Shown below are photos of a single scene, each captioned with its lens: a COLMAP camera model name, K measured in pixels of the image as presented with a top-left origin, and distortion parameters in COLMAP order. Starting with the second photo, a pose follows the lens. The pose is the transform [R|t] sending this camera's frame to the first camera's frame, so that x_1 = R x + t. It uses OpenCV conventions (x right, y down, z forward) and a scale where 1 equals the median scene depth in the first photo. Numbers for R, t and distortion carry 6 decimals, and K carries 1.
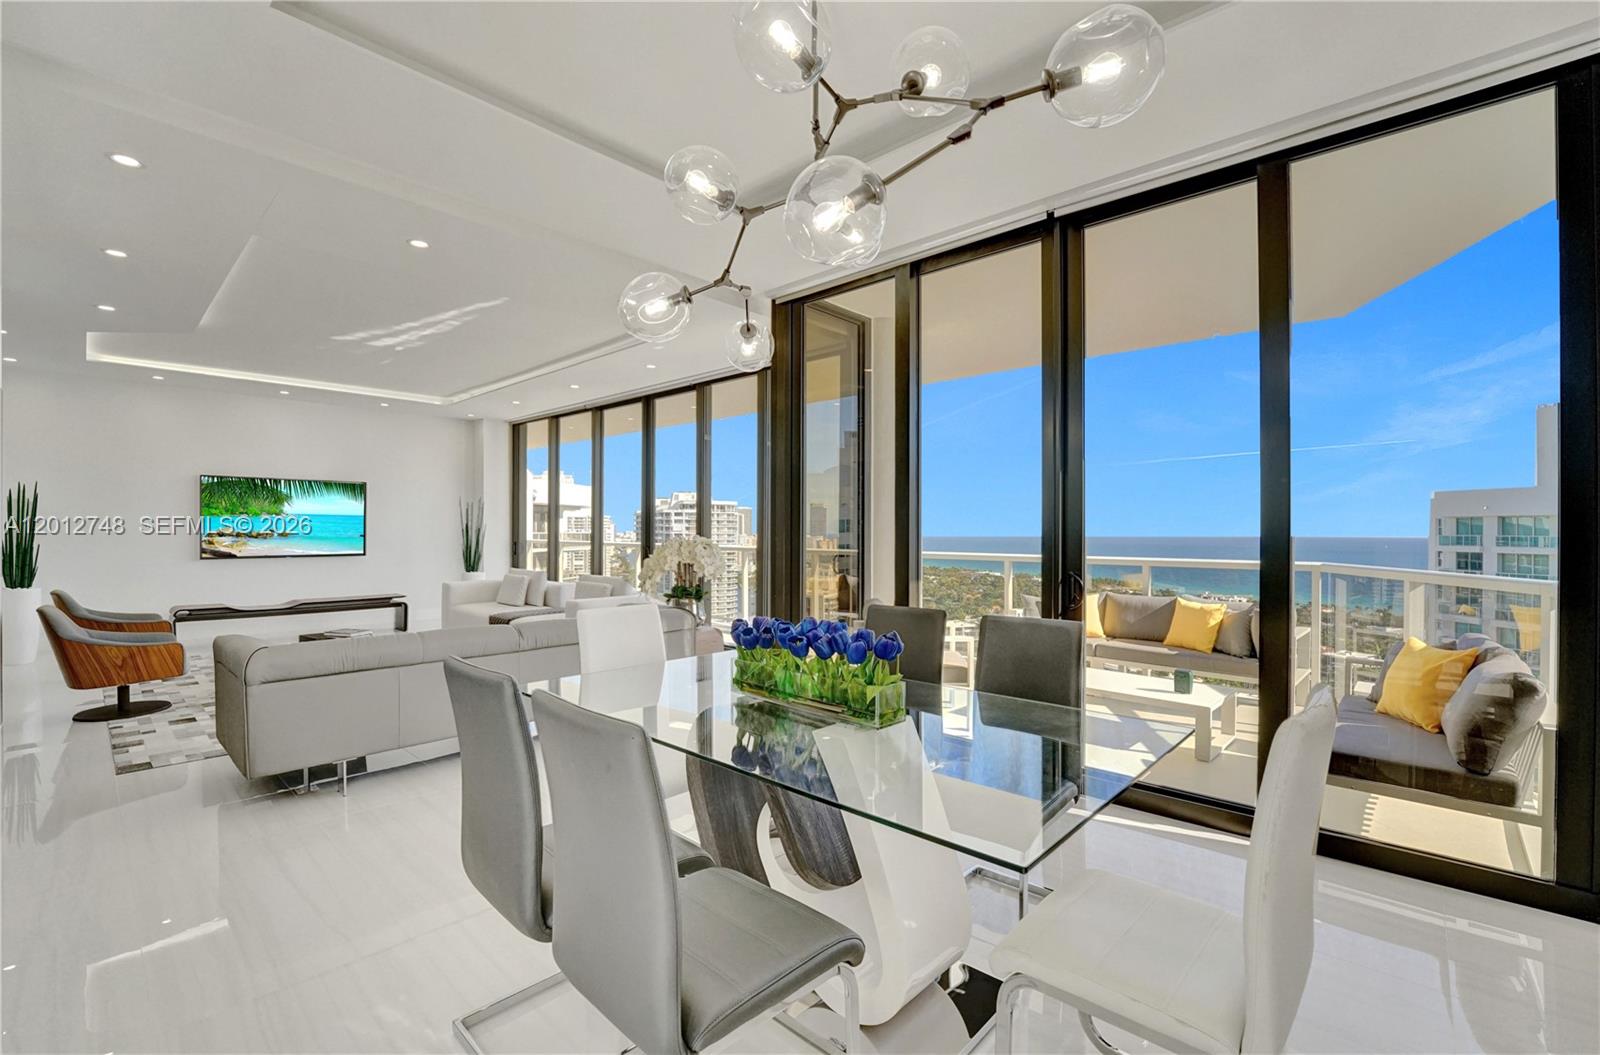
lens RADIAL K [[679.5, 0, 807.2], [0, 679.5, 528.0], [0, 0, 1]] dist [-0.029792, 0.003443]
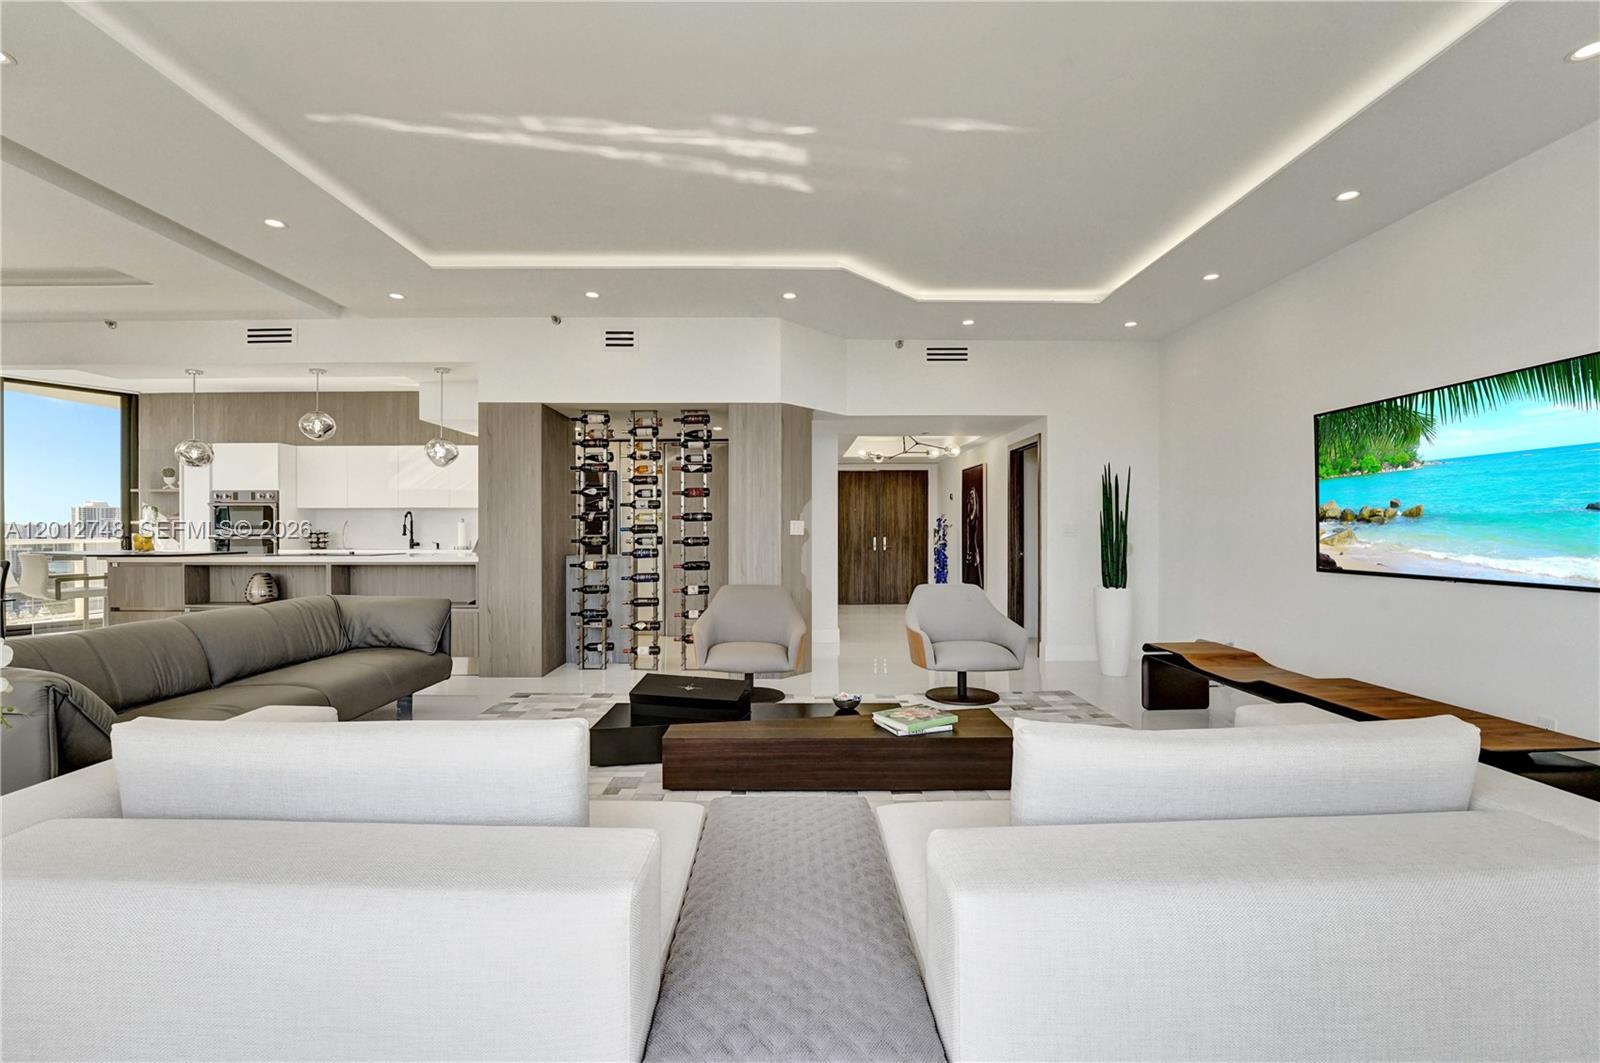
lens RADIAL K [[679.5, 0, 813.9], [0, 679.5, 529.0], [0, 0, 1]] dist [-0.029792, 0.003443]
pose [[-0.723998, -0.004837, -0.689785, -0.230204], [0.002415, 0.999952, -0.009546, 0.021791], [0.689798, -0.008577, -0.723951, 1.111299]]
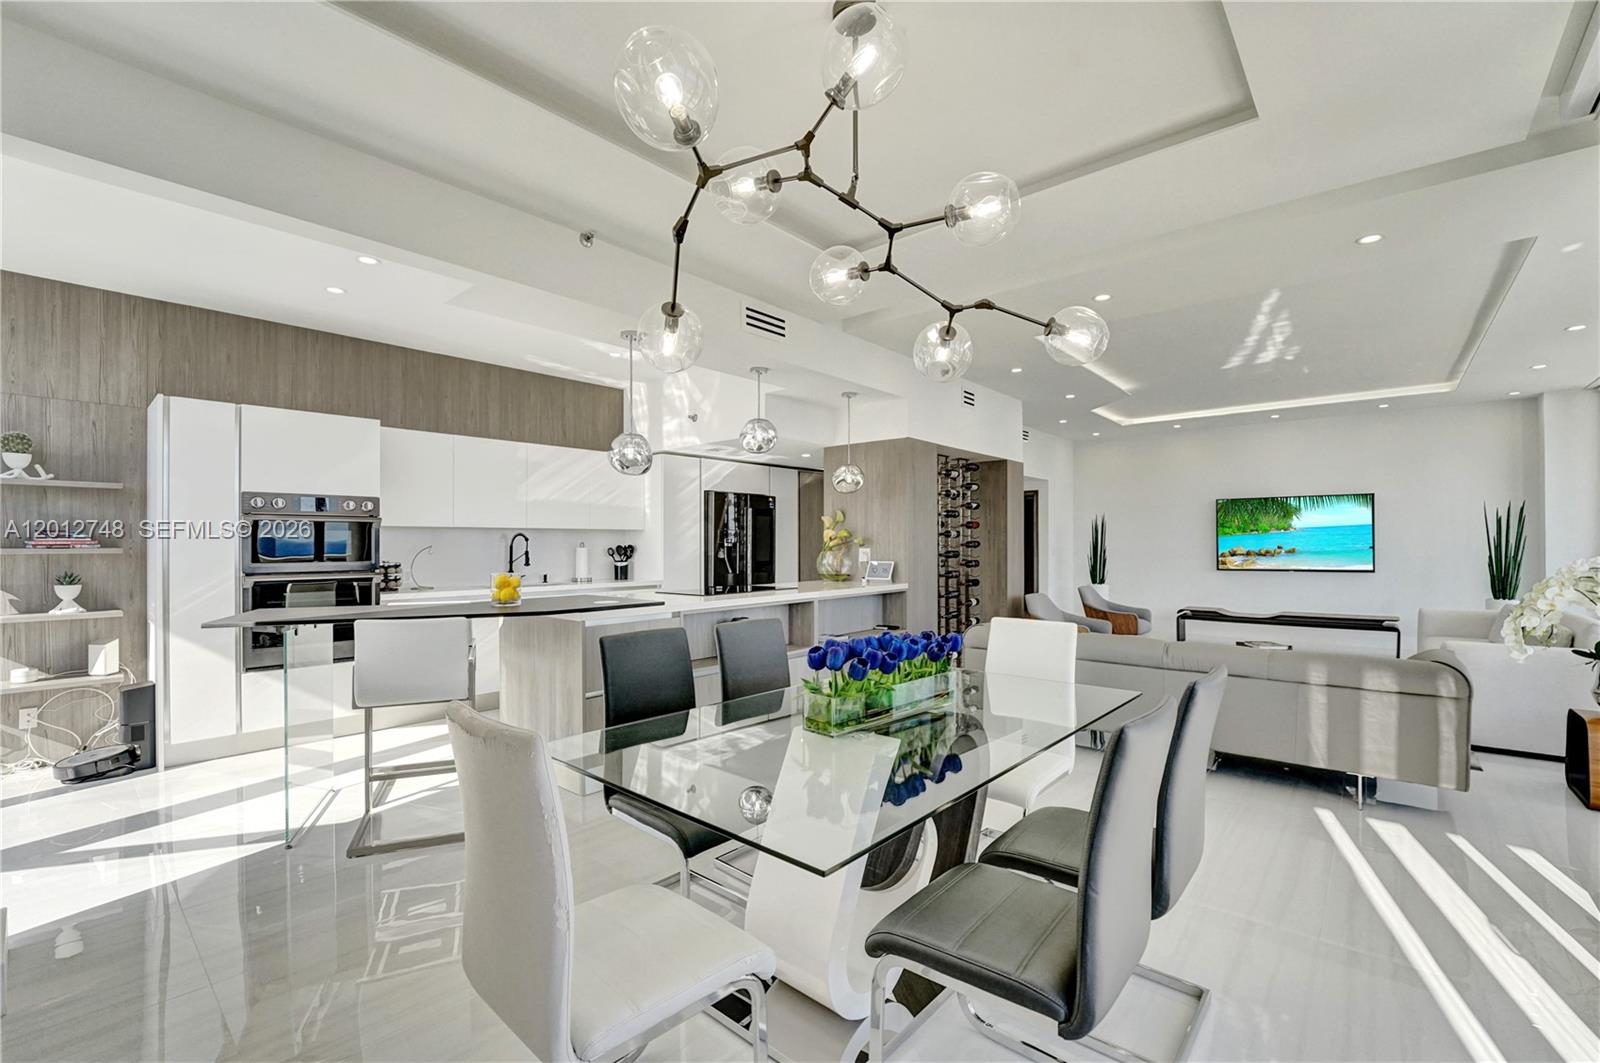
lens RADIAL K [[679.5, 0, 803.9], [0, 679.5, 540.0], [0, 0, 1]] dist [-0.029792, 0.003443]
pose [[0.022014, -0.009949, -0.999708, 0.275205], [0.005408, 0.999937, -0.009832, 0.000142], [0.999743, -0.005190, 0.022067, 0.226618]]
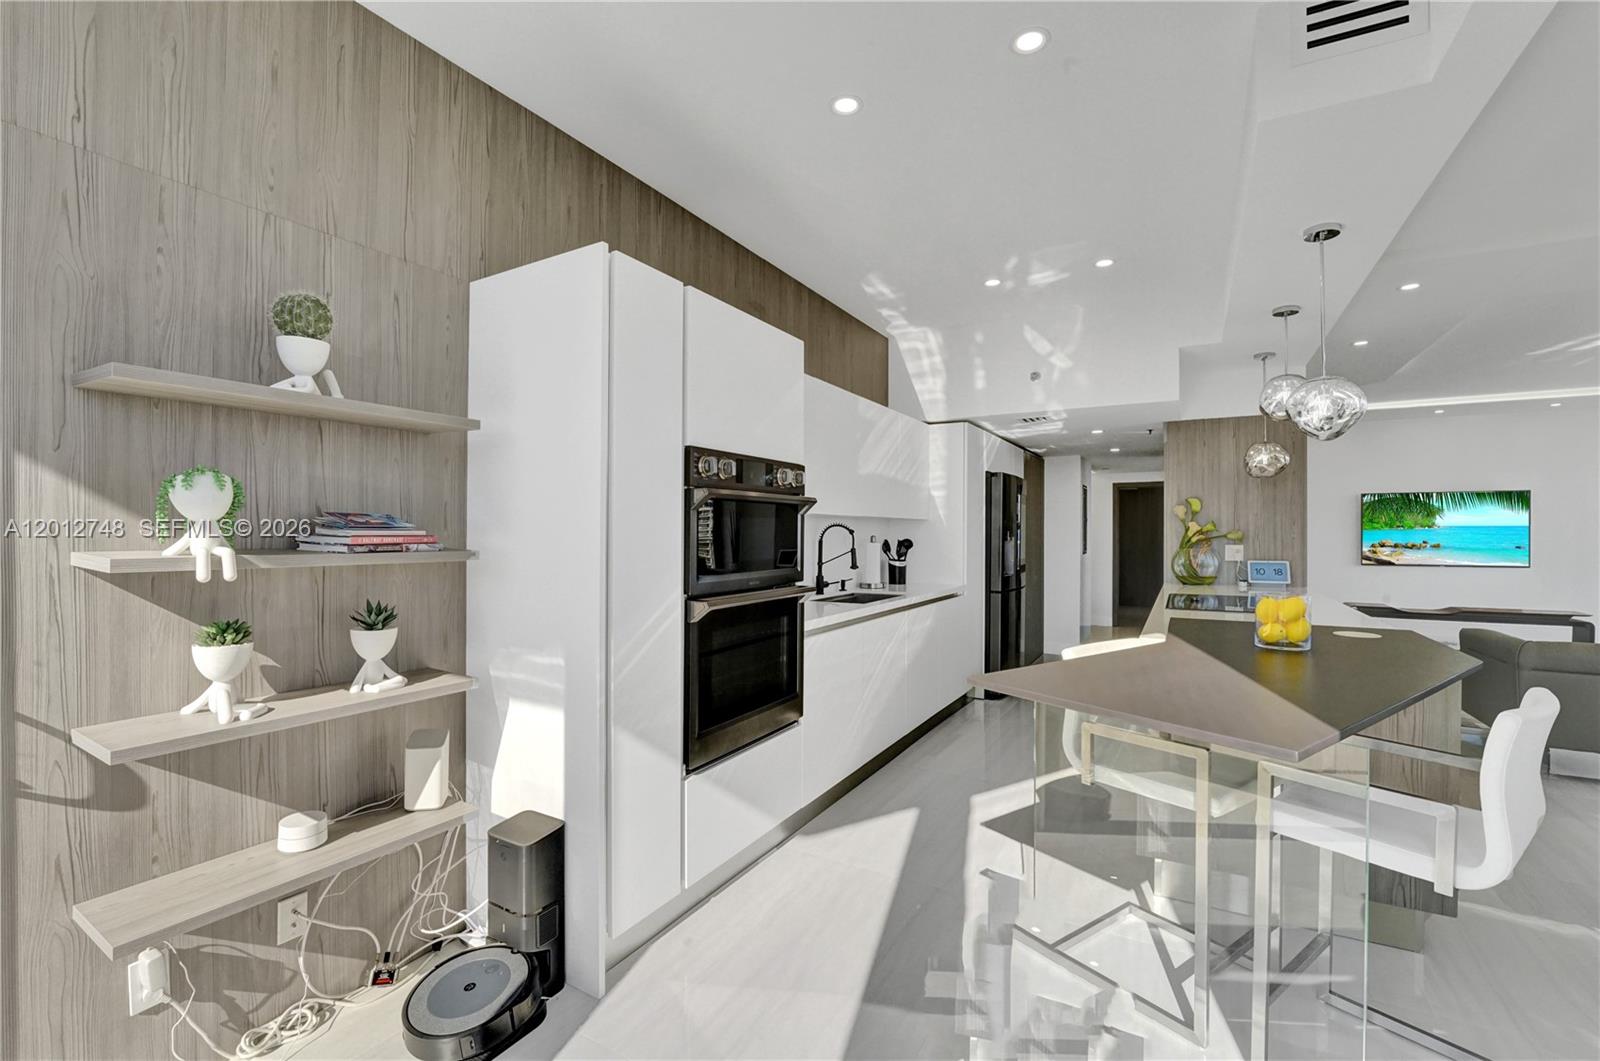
lens RADIAL K [[679.5, 0, 799.3], [0, 679.5, 524.7], [0, 0, 1]] dist [-0.029792, 0.003443]
pose [[0.212983, -0.014389, -0.976950, 0.032155], [0.000561, 0.999893, -0.014604, -0.007367], [0.977056, 0.002563, 0.212968, -0.224960]]
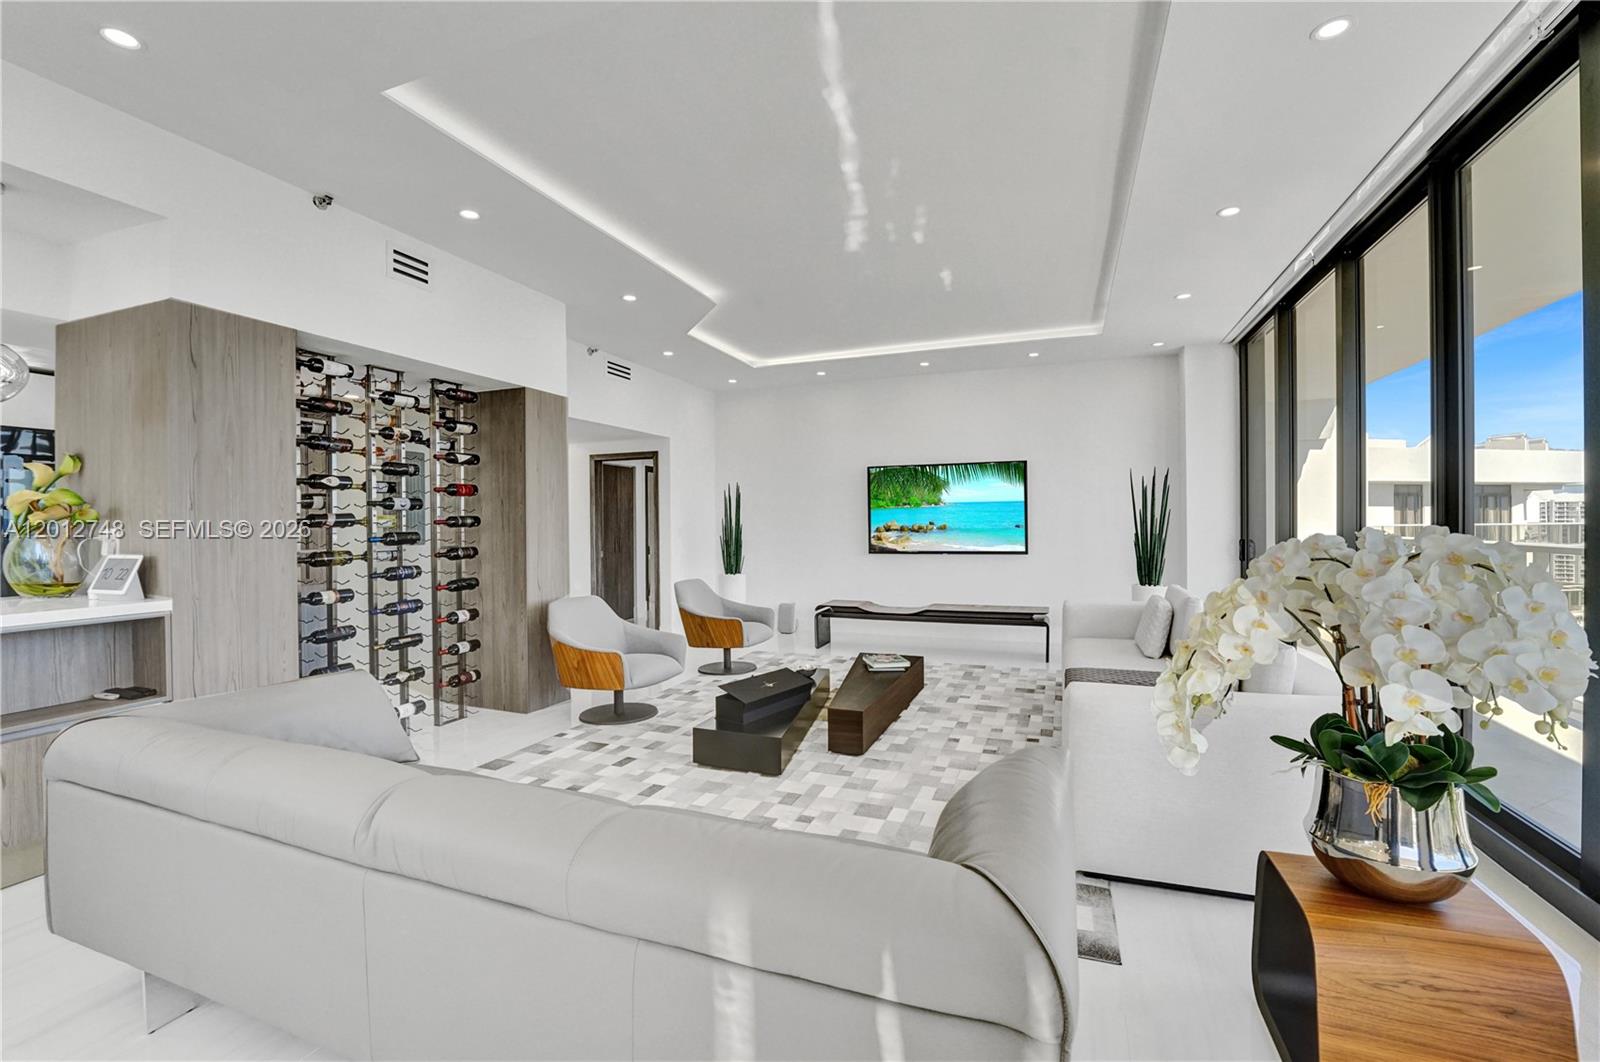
lens RADIAL K [[679.5, 0, 800.1], [0, 679.5, 529.6], [0, 0, 1]] dist [-0.029792, 0.003443]
pose [[0.357670, -0.000277, -0.933848, -0.018143], [0.012240, 0.999915, 0.004392, 0.005998], [0.933768, -0.013001, 0.357643, 0.543361]]
